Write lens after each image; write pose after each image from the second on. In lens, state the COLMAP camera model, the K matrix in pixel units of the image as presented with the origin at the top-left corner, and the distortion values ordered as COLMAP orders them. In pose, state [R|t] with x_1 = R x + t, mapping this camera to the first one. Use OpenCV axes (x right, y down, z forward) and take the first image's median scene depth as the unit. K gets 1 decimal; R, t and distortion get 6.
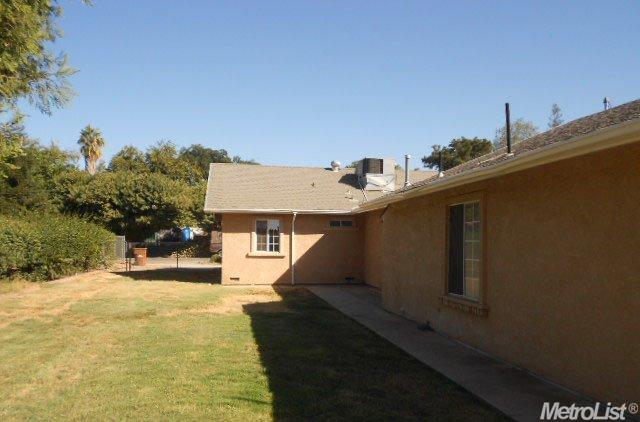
lens RADIAL K [[511.1, 0, 314.8], [0, 511.1, 211.6], [0, 0, 1]] dist [0.028895, -0.001282]
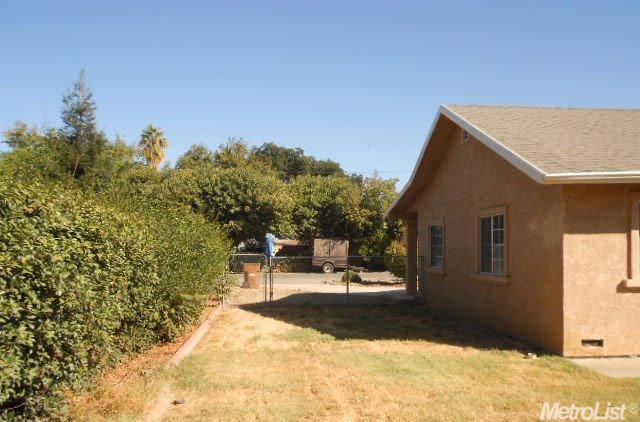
lens RADIAL K [[511.1, 0, 323.0], [0, 511.1, 215.3], [0, 0, 1]] dist [0.028895, -0.001282]
pose [[0.997315, -0.016829, -0.071270, -0.301978], [0.016056, 0.999806, -0.011402, 0.025255], [0.071448, 0.010227, 0.997392, 0.493505]]
